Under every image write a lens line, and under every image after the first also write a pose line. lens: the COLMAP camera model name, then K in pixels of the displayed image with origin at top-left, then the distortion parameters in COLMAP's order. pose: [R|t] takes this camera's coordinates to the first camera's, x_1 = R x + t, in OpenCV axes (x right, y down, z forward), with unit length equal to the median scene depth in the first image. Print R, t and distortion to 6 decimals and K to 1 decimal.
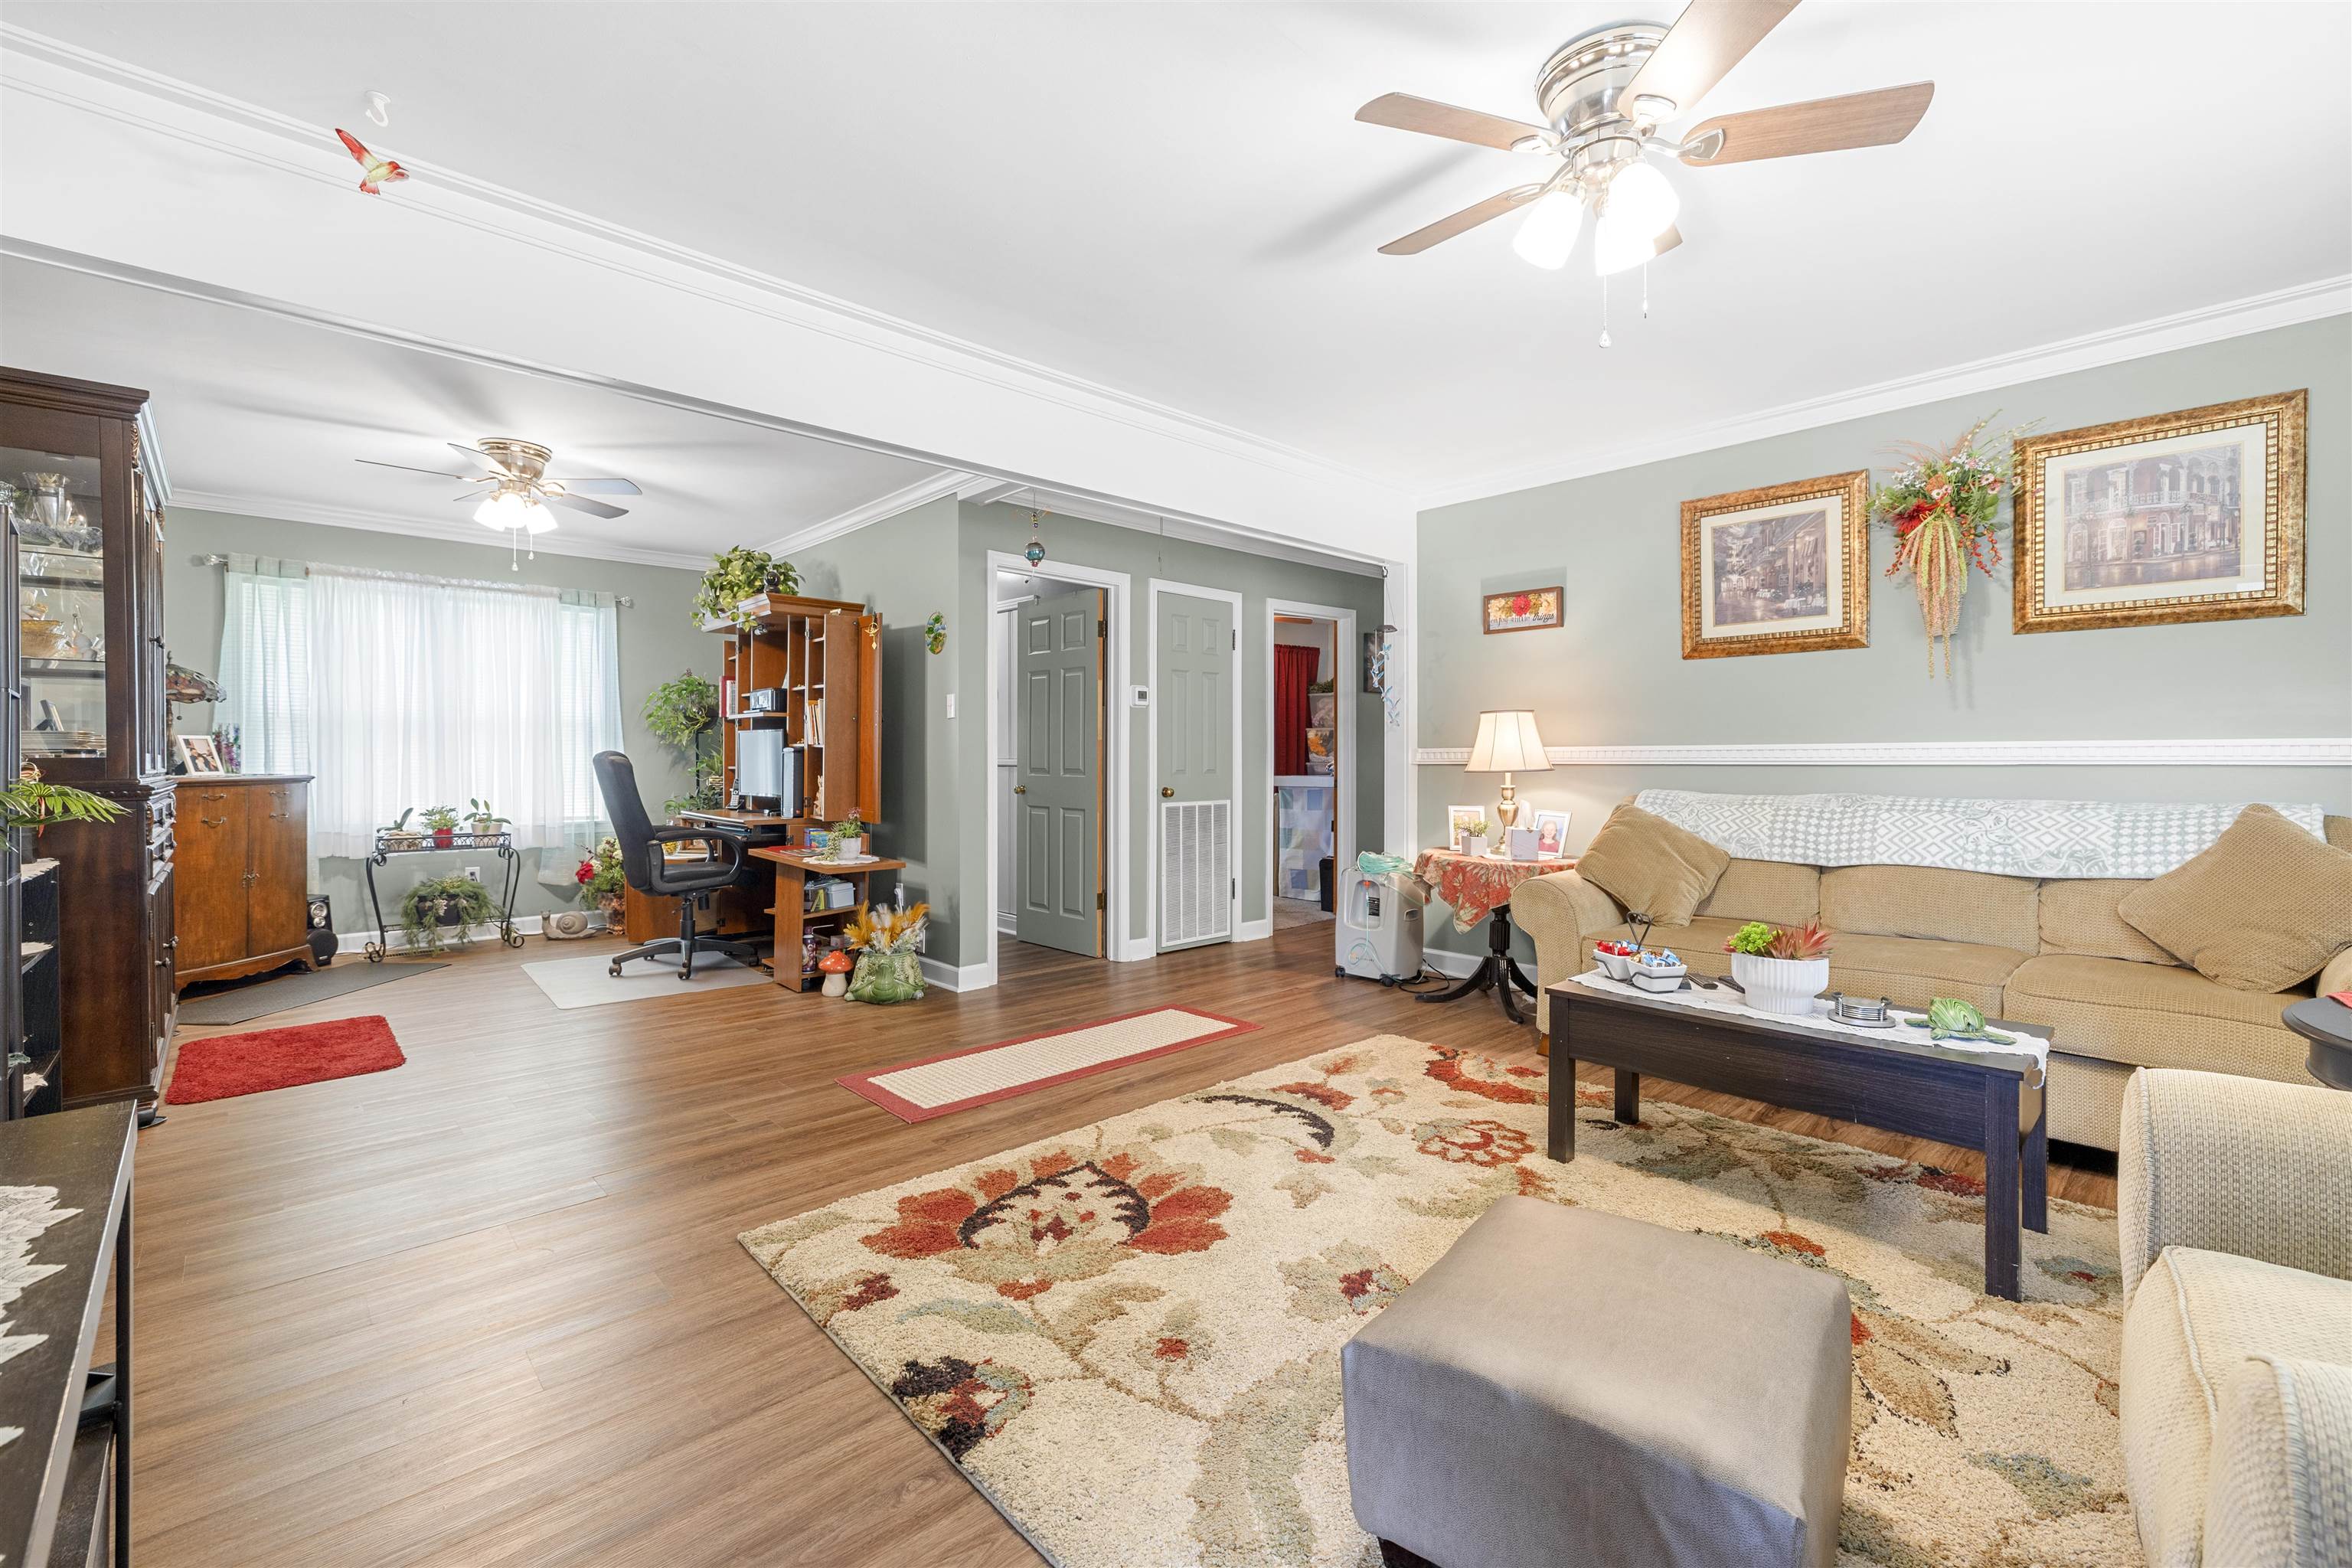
lens RADIAL K [[989.0, 0, 1176.8], [0, 989.0, 754.3], [0, 0, 1]] dist [0.000510, 0.000365]
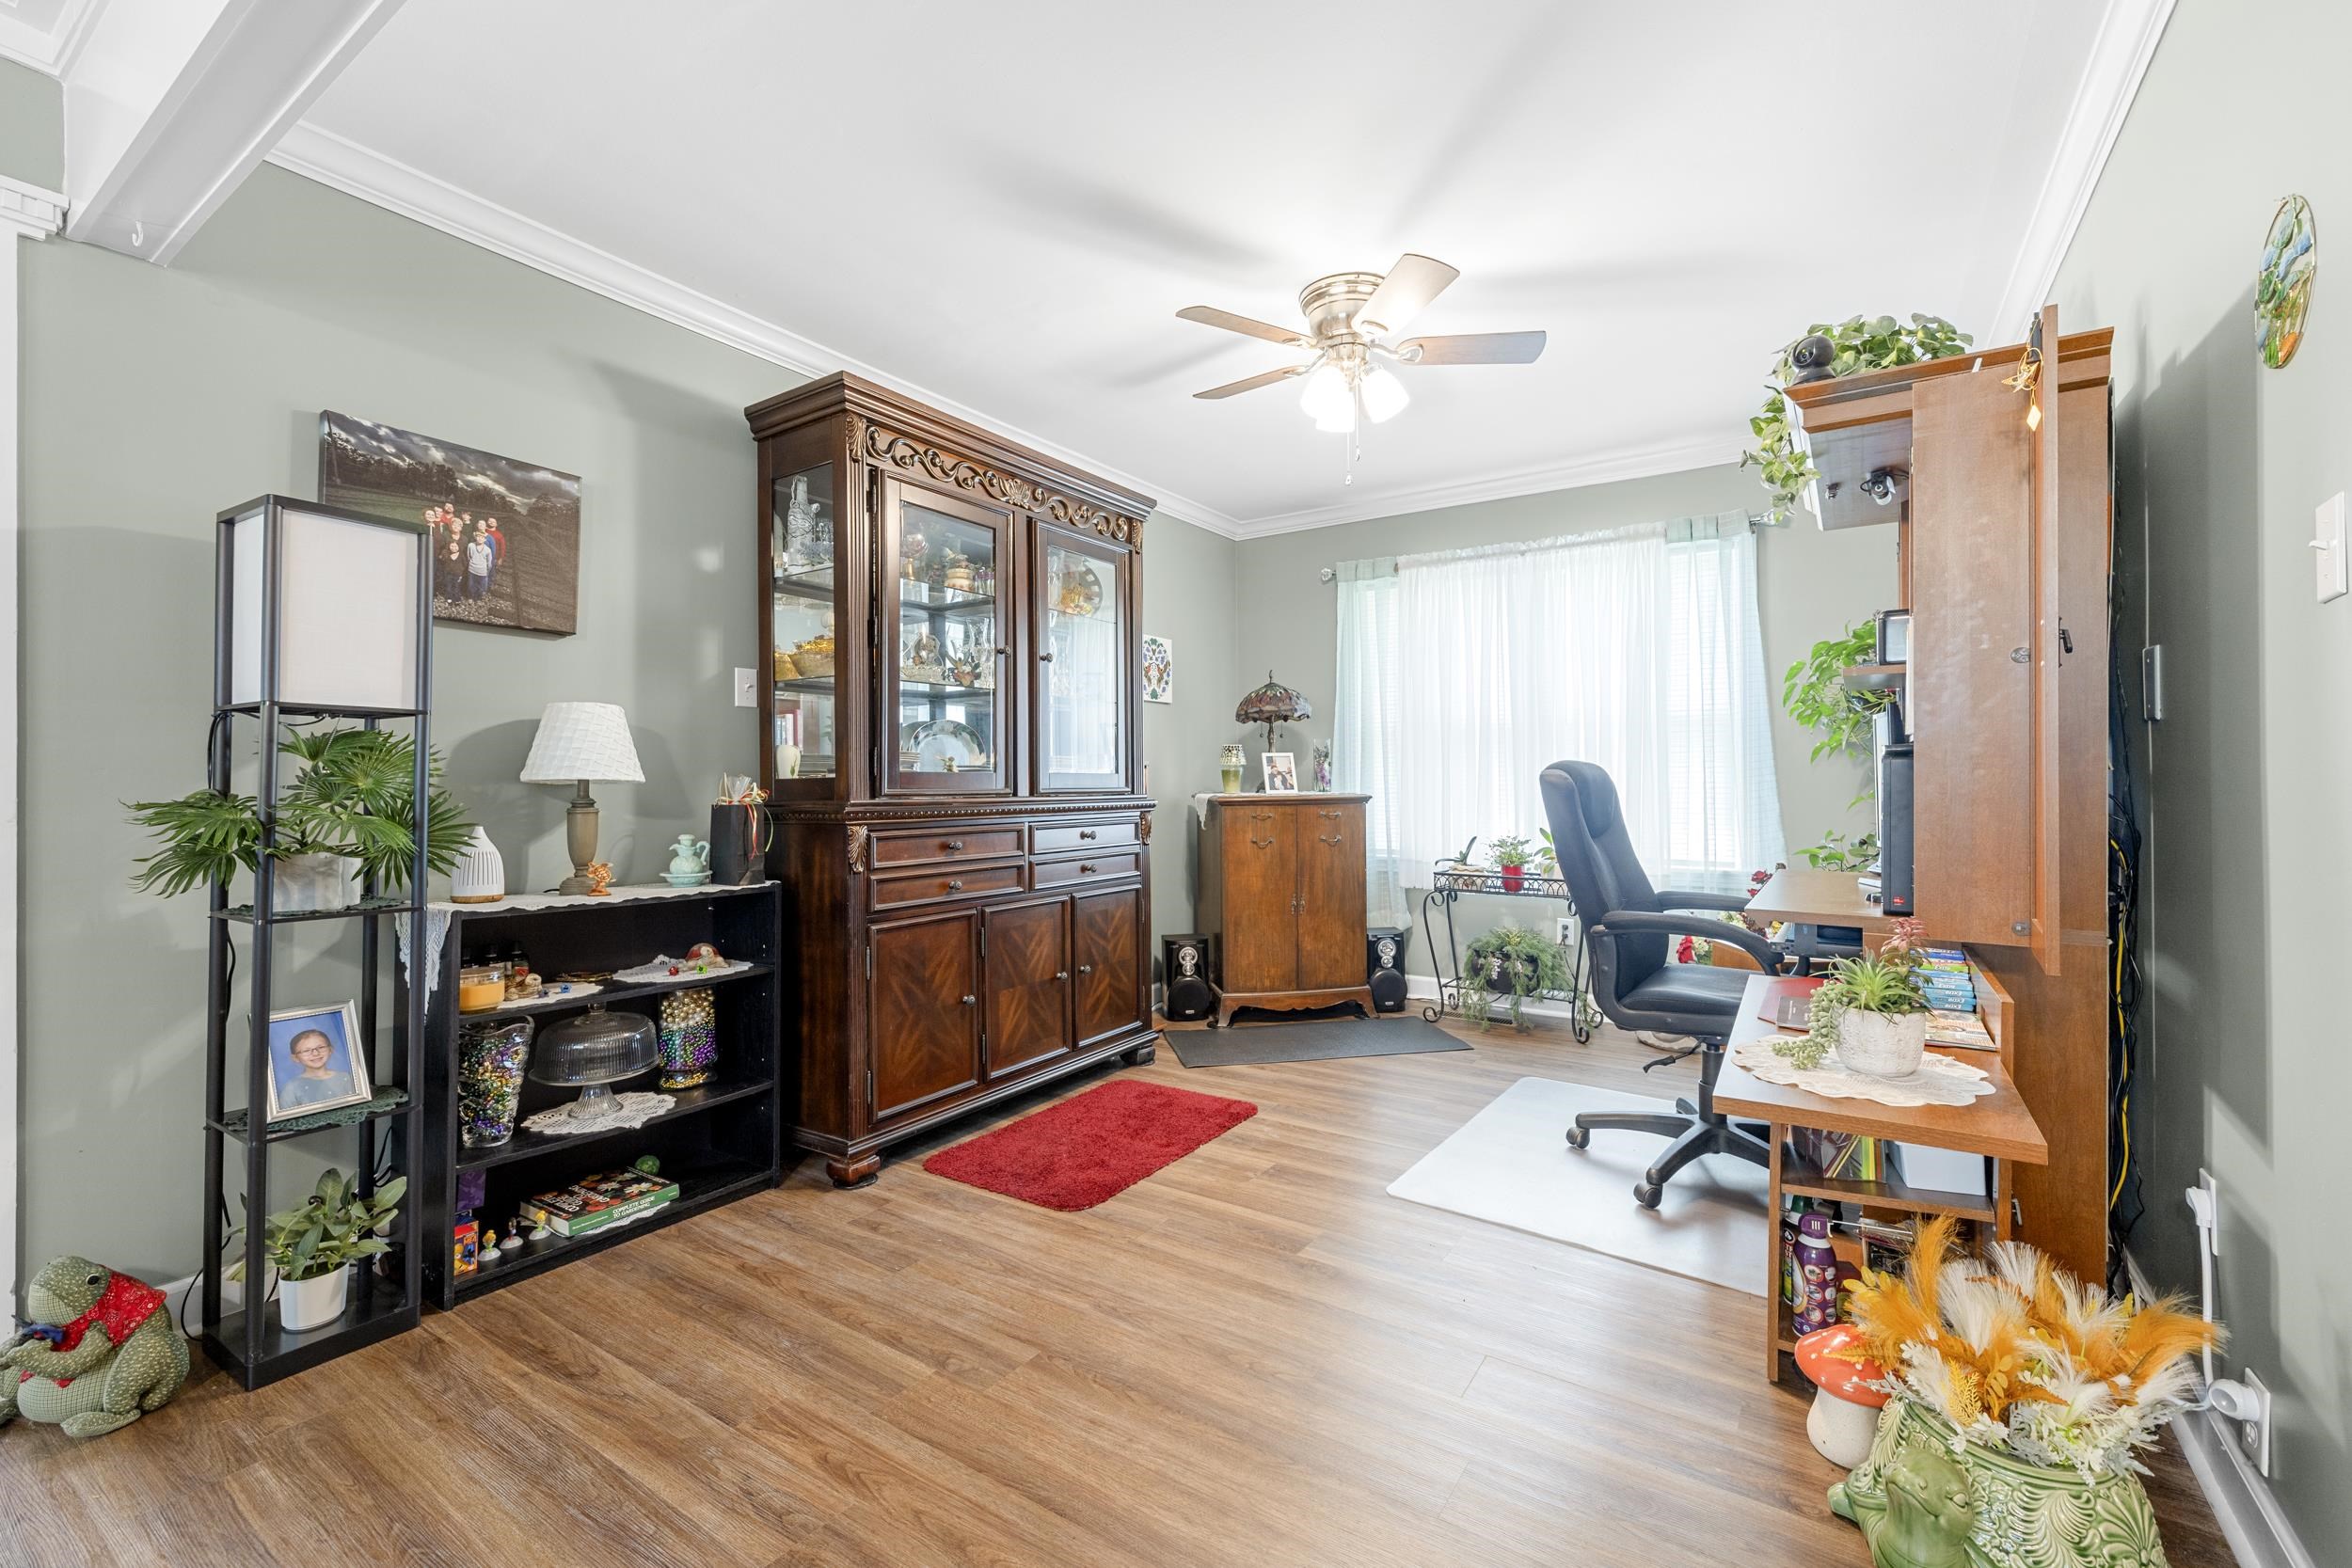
lens RADIAL K [[989.0, 0, 1176.0], [0, 989.0, 784.0], [0, 0, 1]] dist [-0.000269, 0.000070]
pose [[0.233762, 0.004007, -0.972285, -0.036968], [0.009959, 0.999929, 0.006515, 0.002545], [0.972243, -0.011206, 0.233706, 0.413308]]
